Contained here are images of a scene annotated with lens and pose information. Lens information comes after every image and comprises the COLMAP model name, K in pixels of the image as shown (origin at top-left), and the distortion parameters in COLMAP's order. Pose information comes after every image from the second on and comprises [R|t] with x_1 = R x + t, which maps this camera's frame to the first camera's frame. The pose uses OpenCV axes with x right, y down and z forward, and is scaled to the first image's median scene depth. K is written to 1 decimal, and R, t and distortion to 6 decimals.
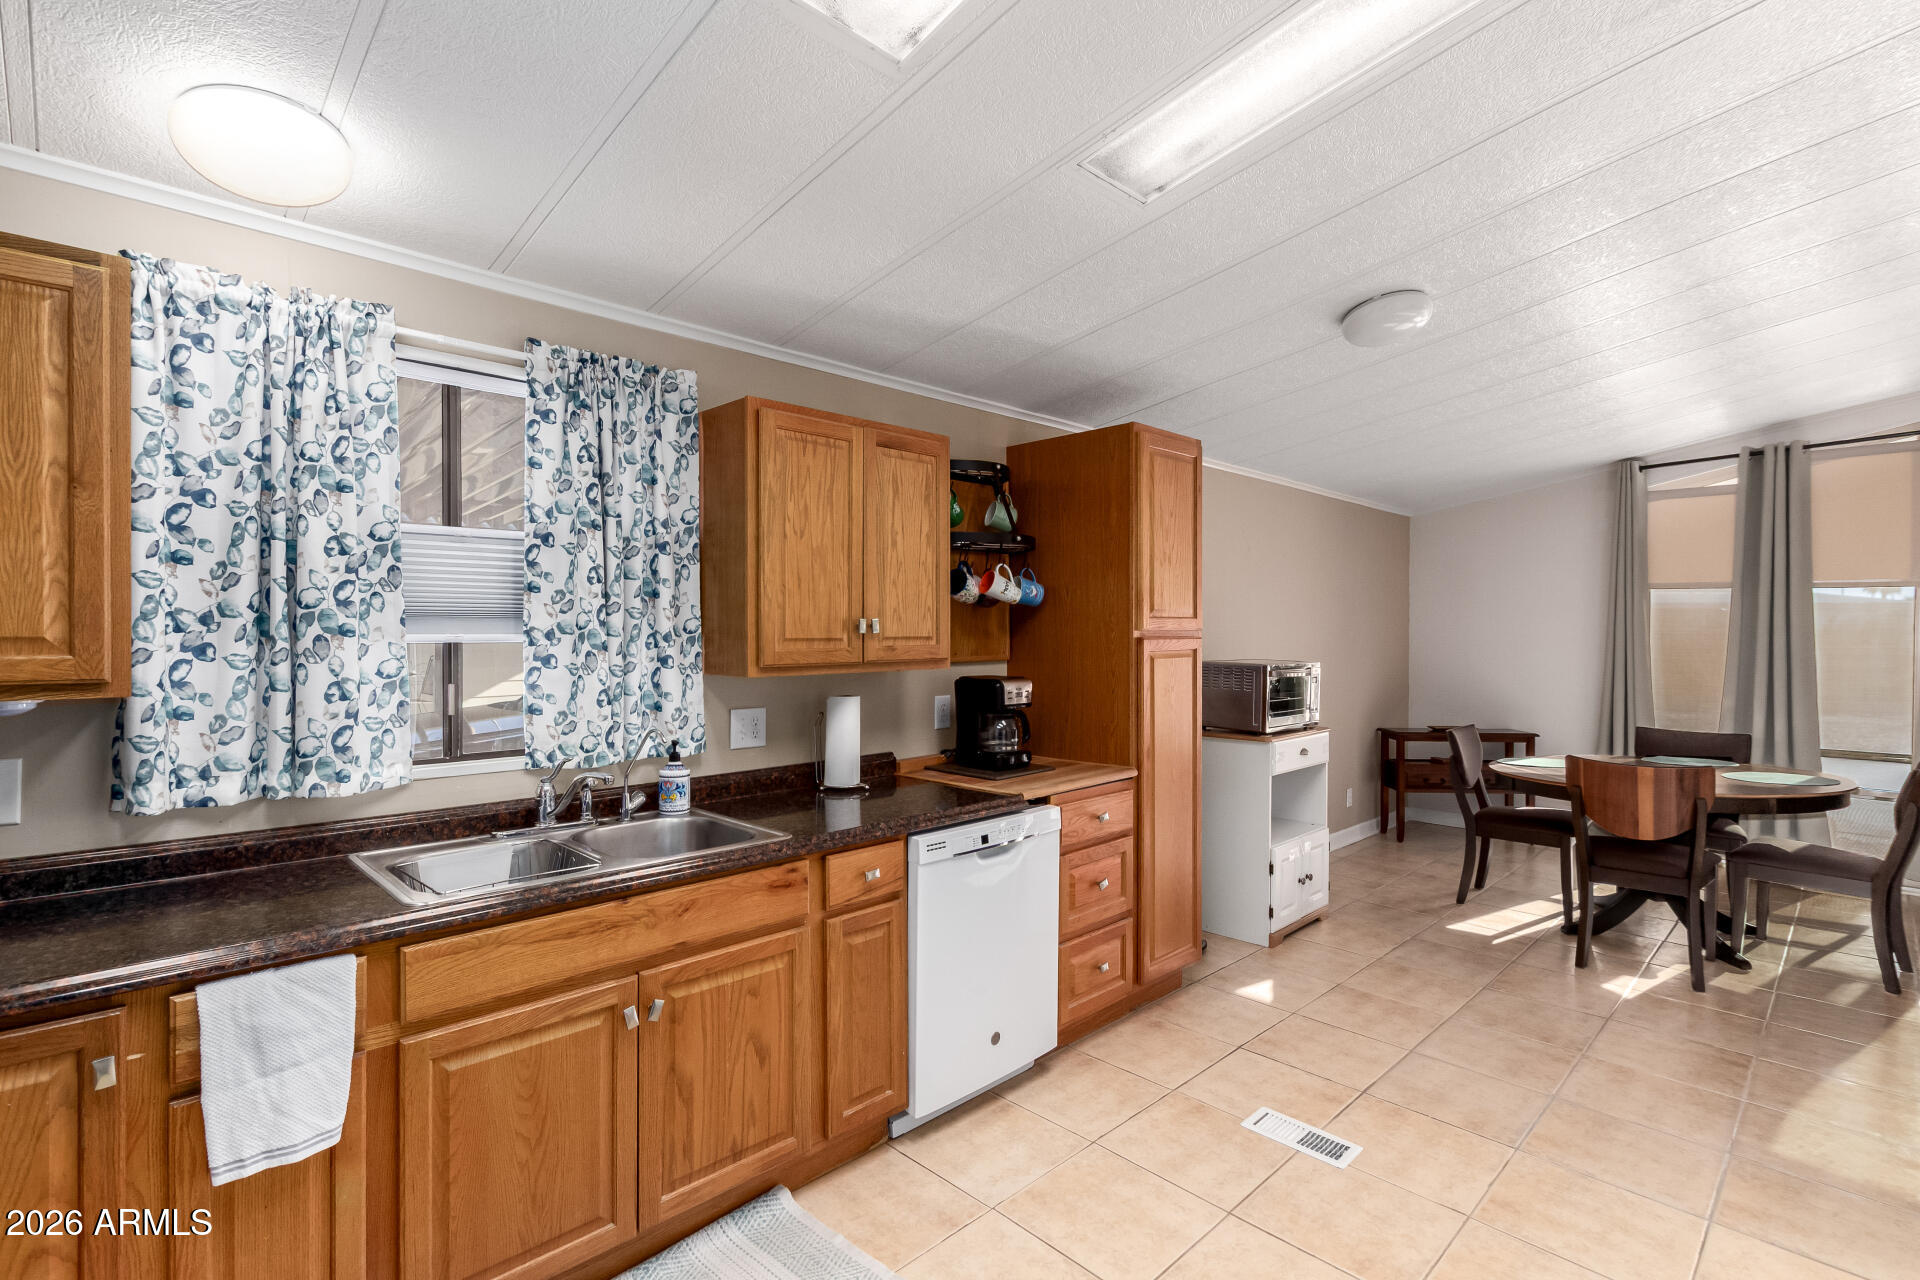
lens RADIAL K [[877.8, 0, 967.9], [0, 877.8, 636.7], [0, 0, 1]] dist [0.005392, -0.002439]
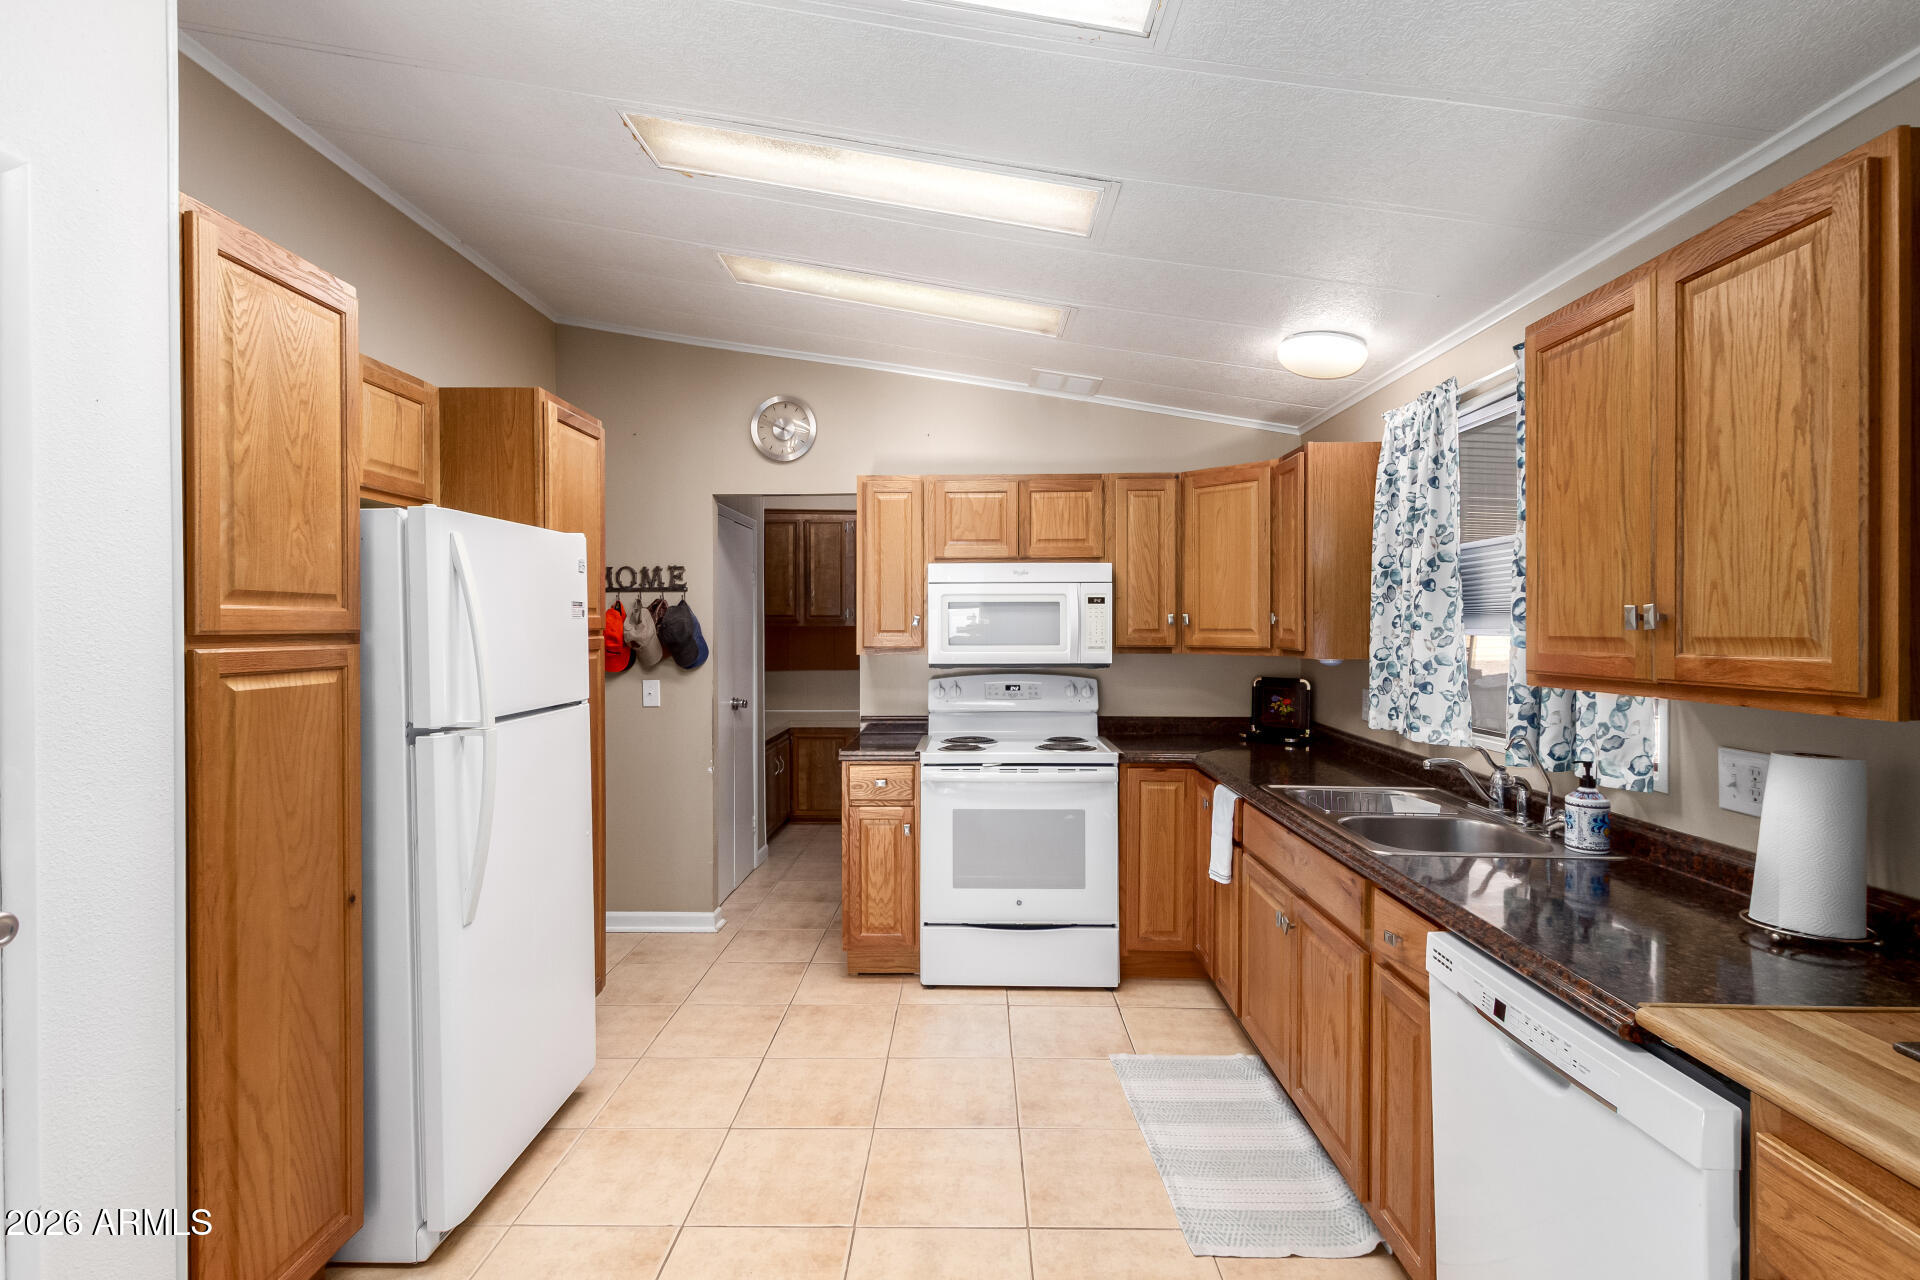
lens RADIAL K [[877.8, 0, 962.2], [0, 877.8, 631.1], [0, 0, 1]] dist [0.005392, -0.002439]
pose [[-0.704658, 0.003465, -0.709539, 0.636141], [-0.005078, 0.999938, 0.009926, -0.006723], [0.709529, 0.010597, -0.704596, 1.141603]]
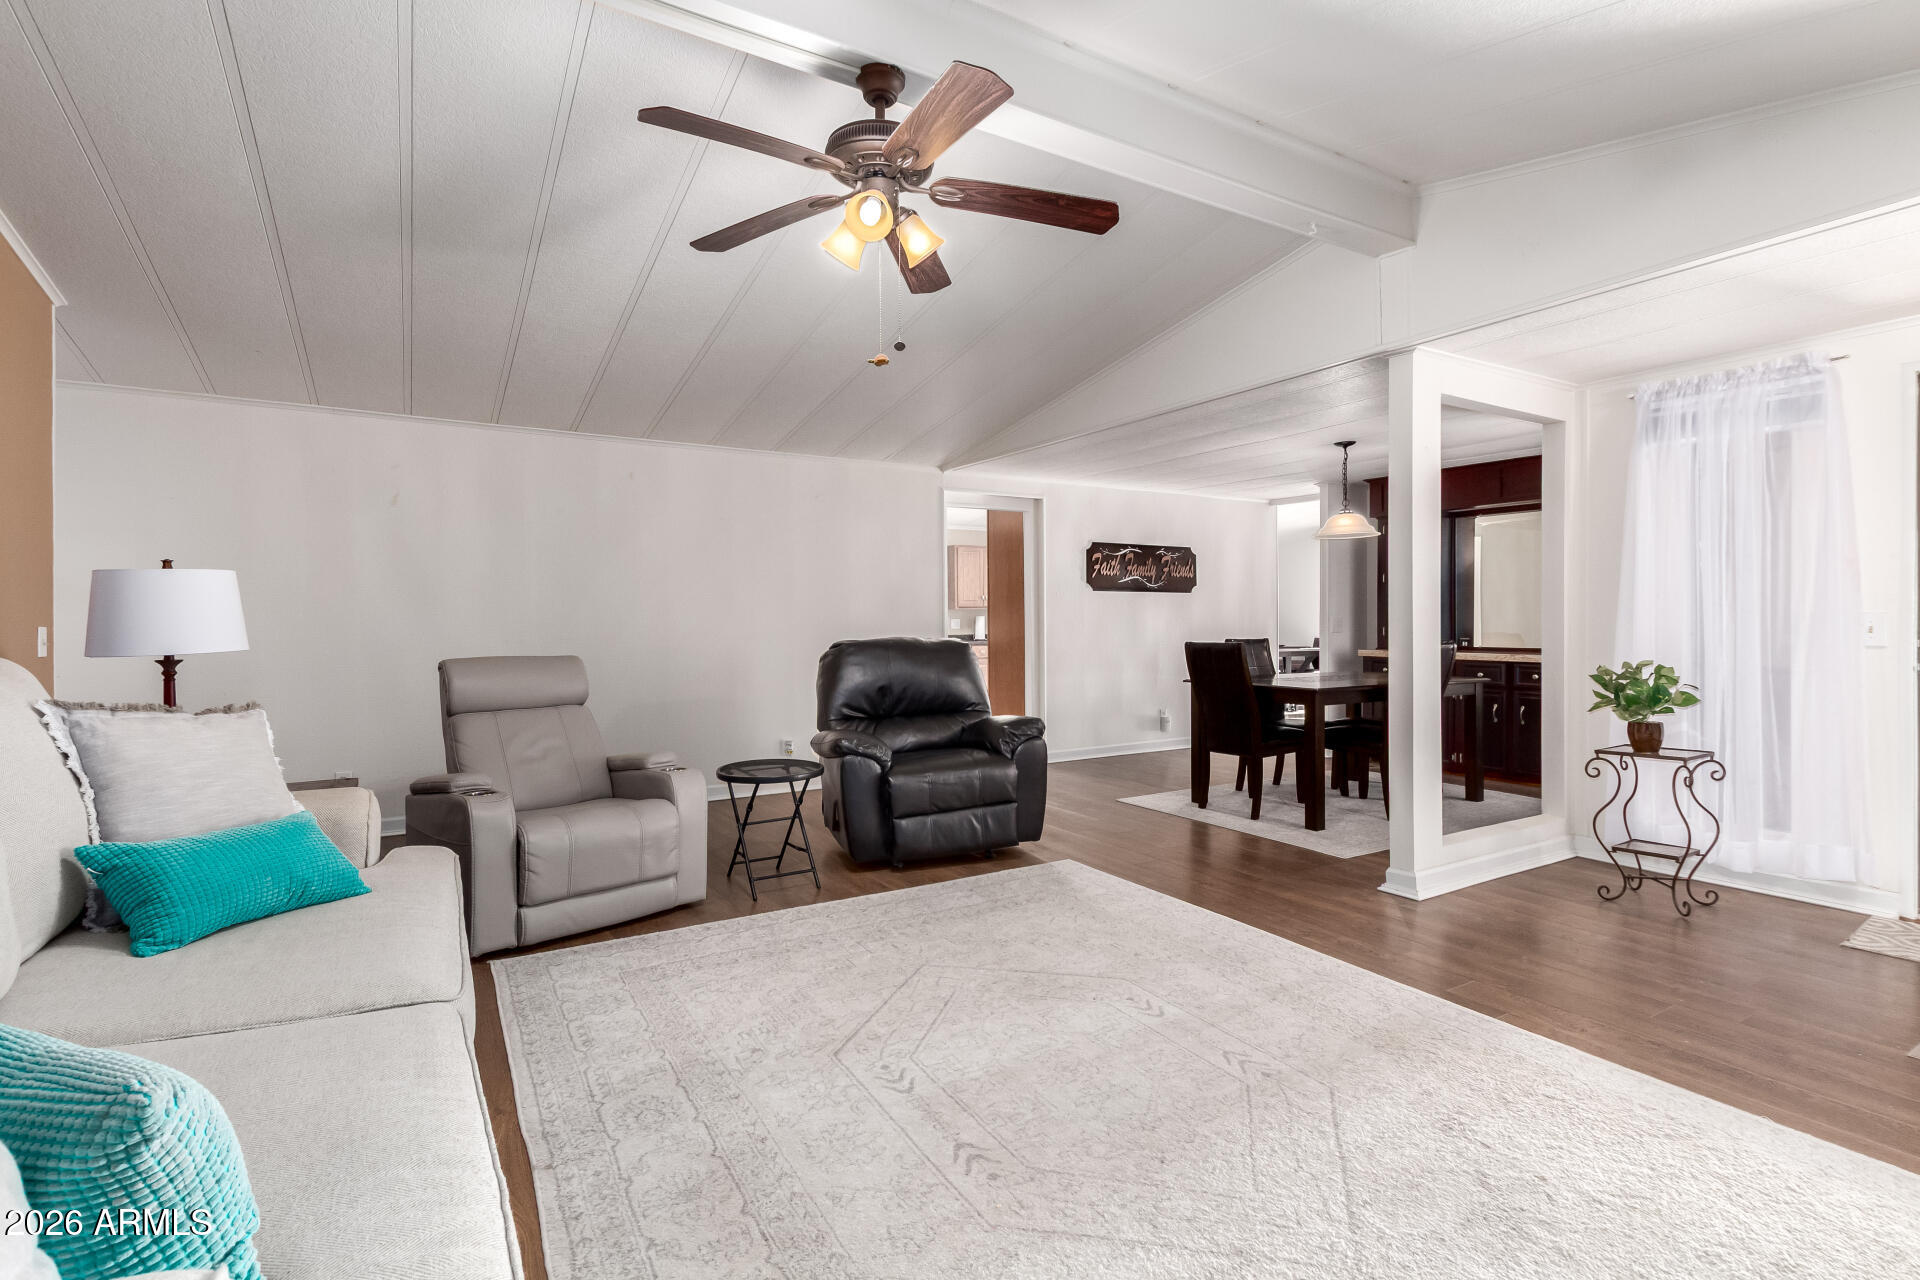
lens RADIAL K [[877.8, 0, 960.4], [0, 877.8, 630.1], [0, 0, 1]] dist [0.005392, -0.002439]
pose [[0.971766, -0.003892, -0.235916, 0.723973], [0.004914, 0.999981, 0.003746, 0.125774], [0.235897, -0.004800, 0.971766, -2.921461]]
